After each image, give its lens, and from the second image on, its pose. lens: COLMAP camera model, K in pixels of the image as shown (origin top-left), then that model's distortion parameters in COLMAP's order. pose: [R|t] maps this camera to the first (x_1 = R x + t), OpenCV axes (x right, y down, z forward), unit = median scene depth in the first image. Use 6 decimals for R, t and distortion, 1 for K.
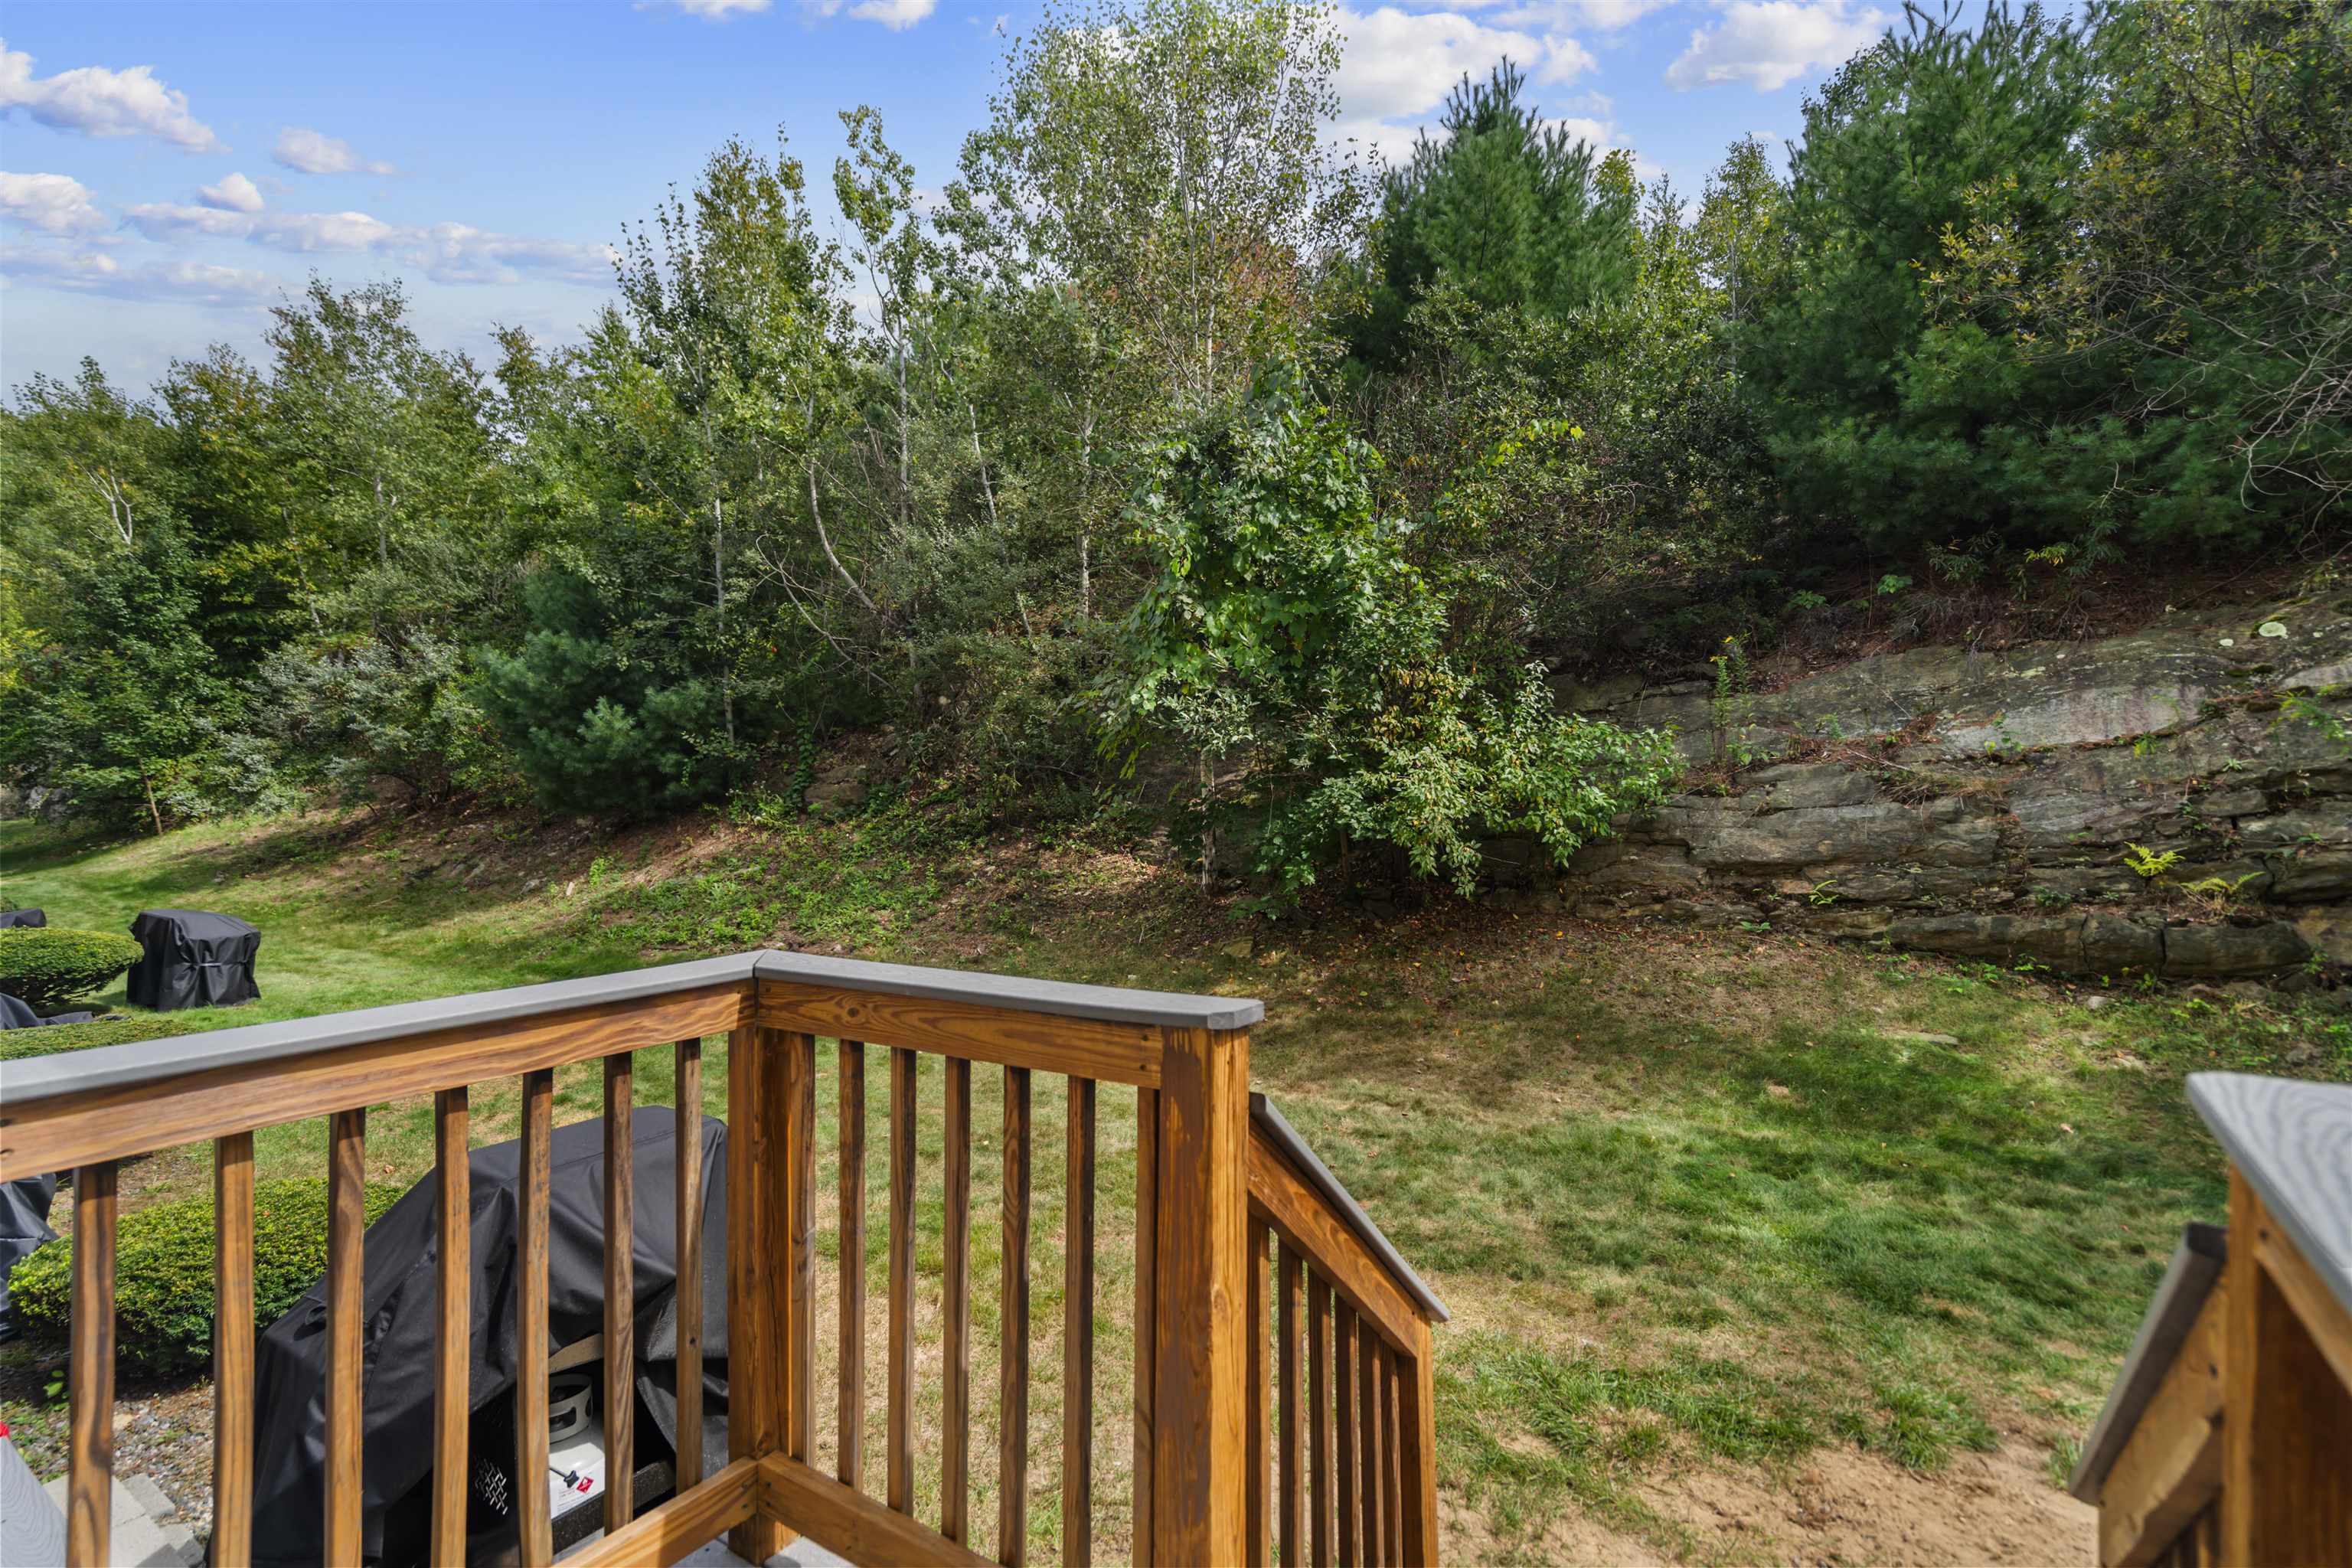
lens RADIAL K [[1079.7, 0, 1166.4], [0, 1079.7, 789.3], [0, 0, 1]] dist [-0.002513, 0.002917]
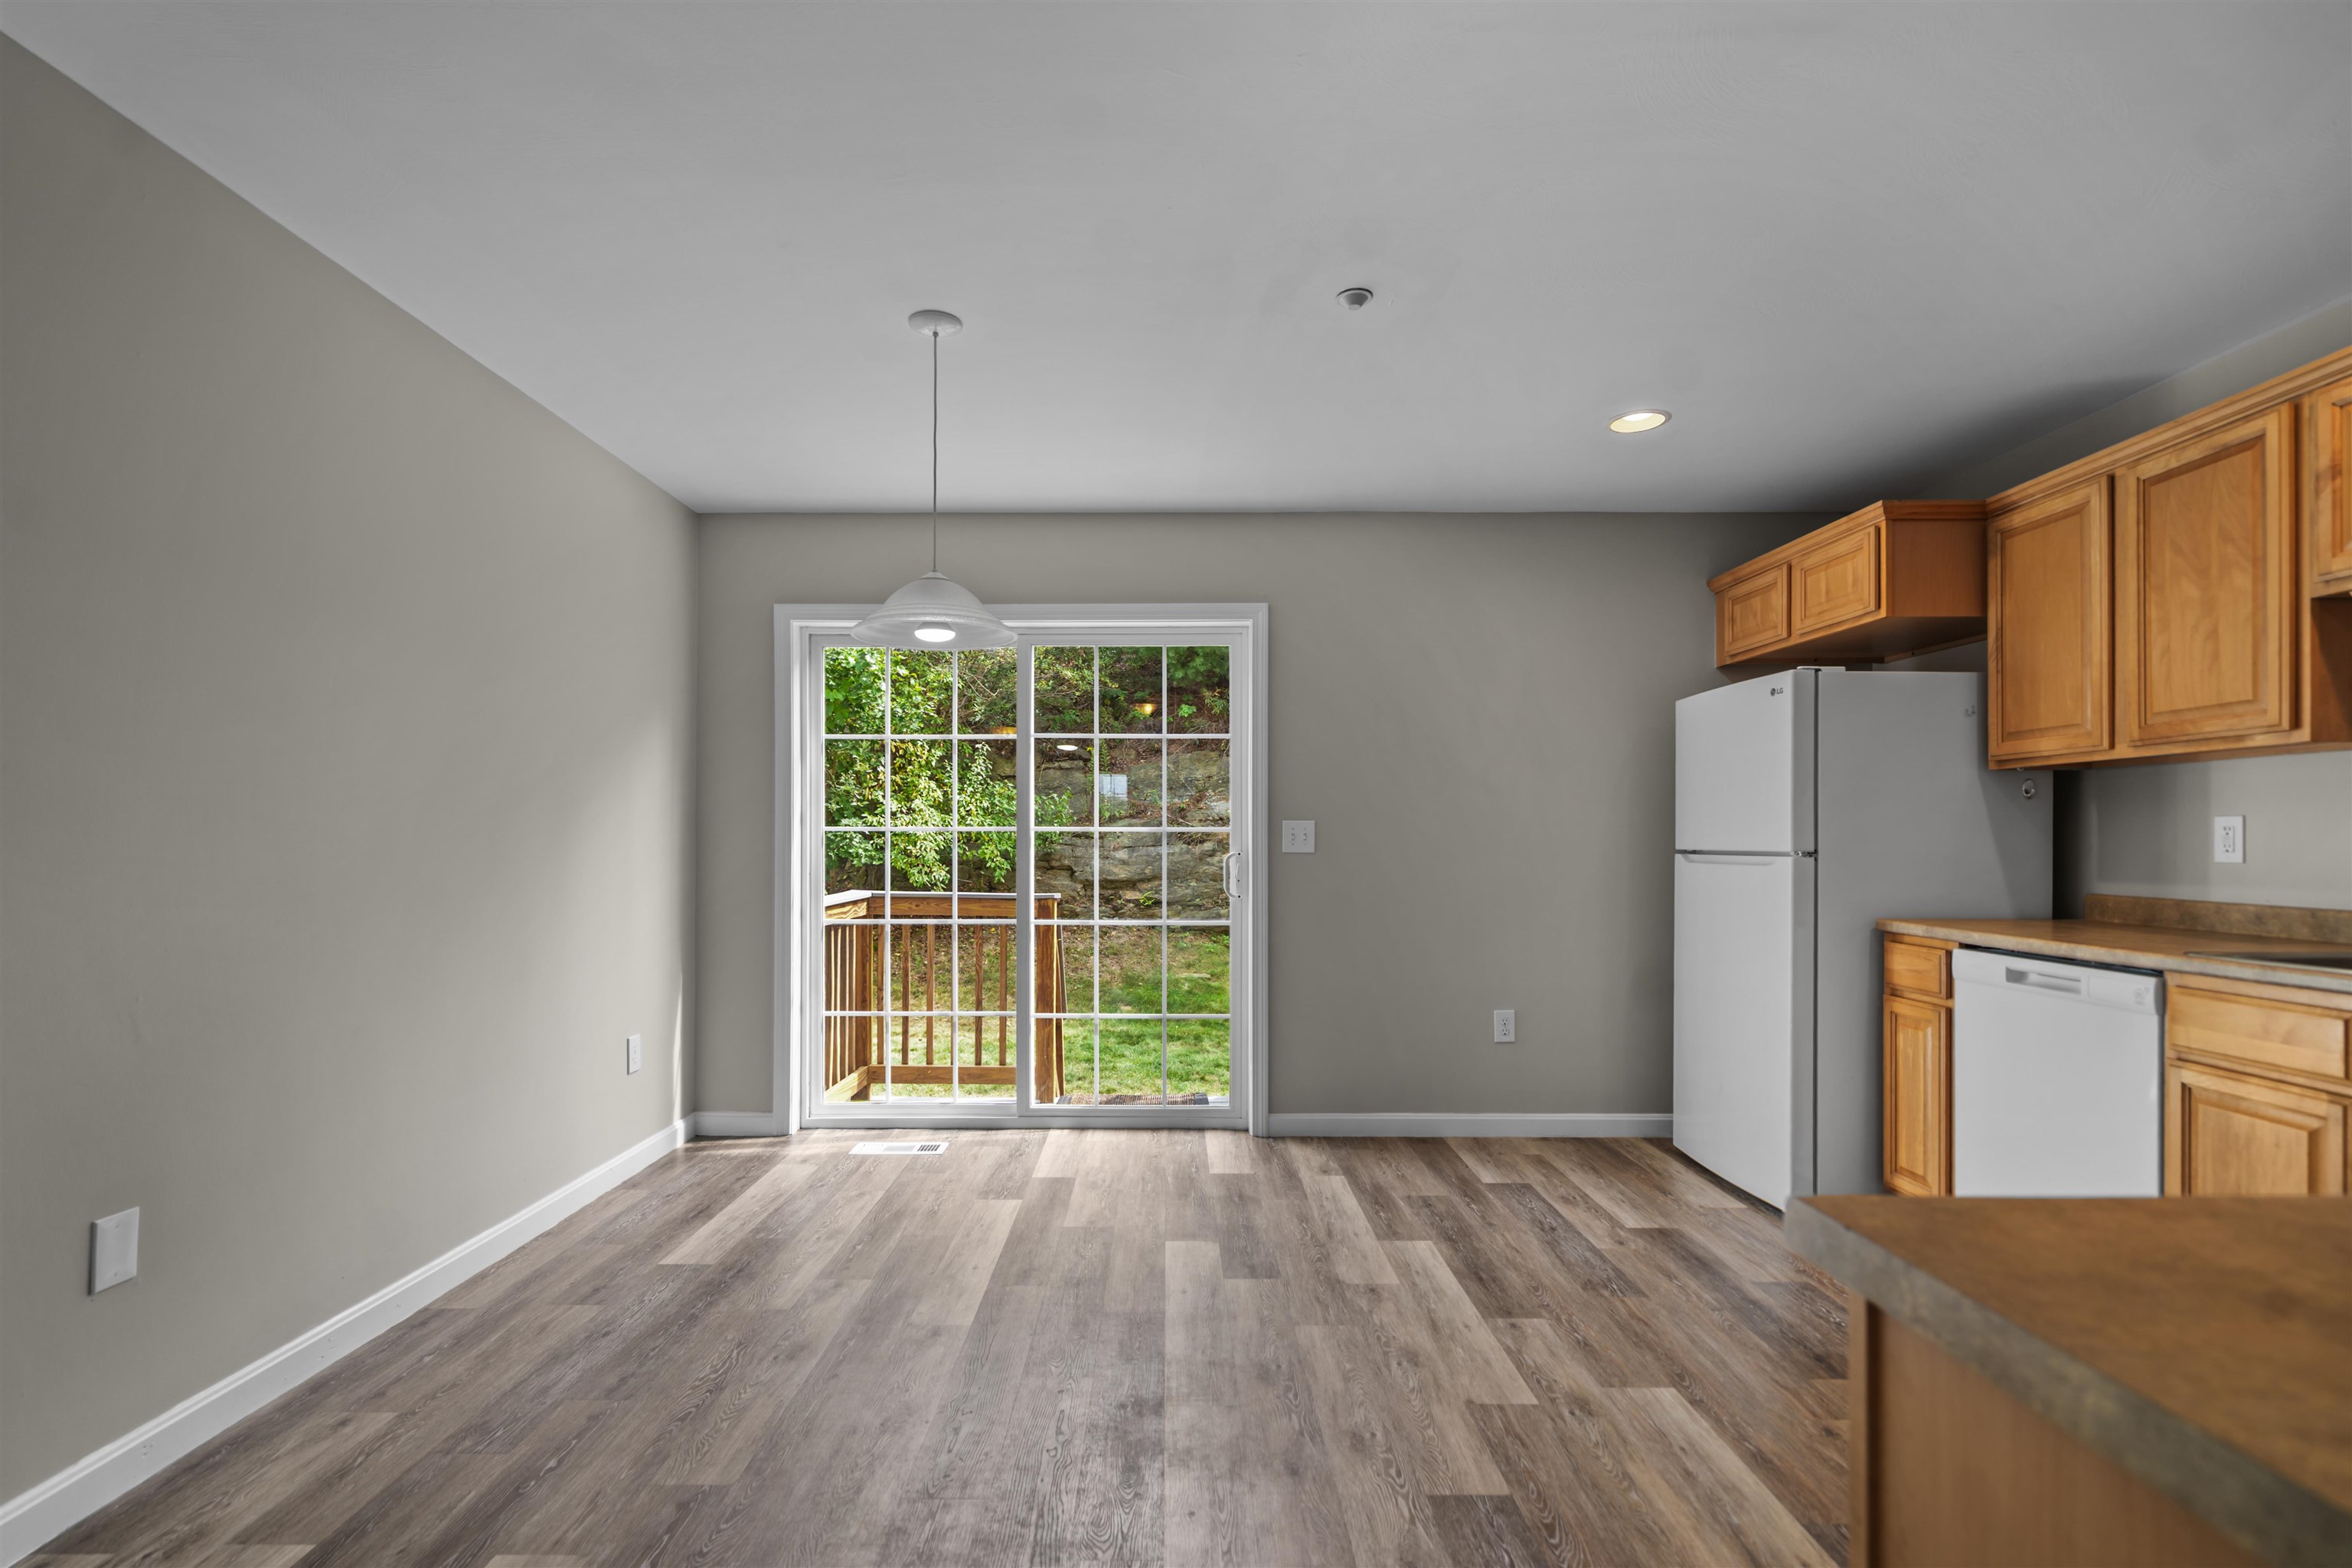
lens RADIAL K [[1079.7, 0, 1193.3], [0, 1079.7, 857.1], [0, 0, 1]] dist [-0.002513, 0.002917]
pose [[0.818180, 0.011275, 0.574851, -0.284284], [-0.028490, 0.999375, 0.020947, -0.003638], [-0.574256, -0.033516, 0.817990, -0.390436]]
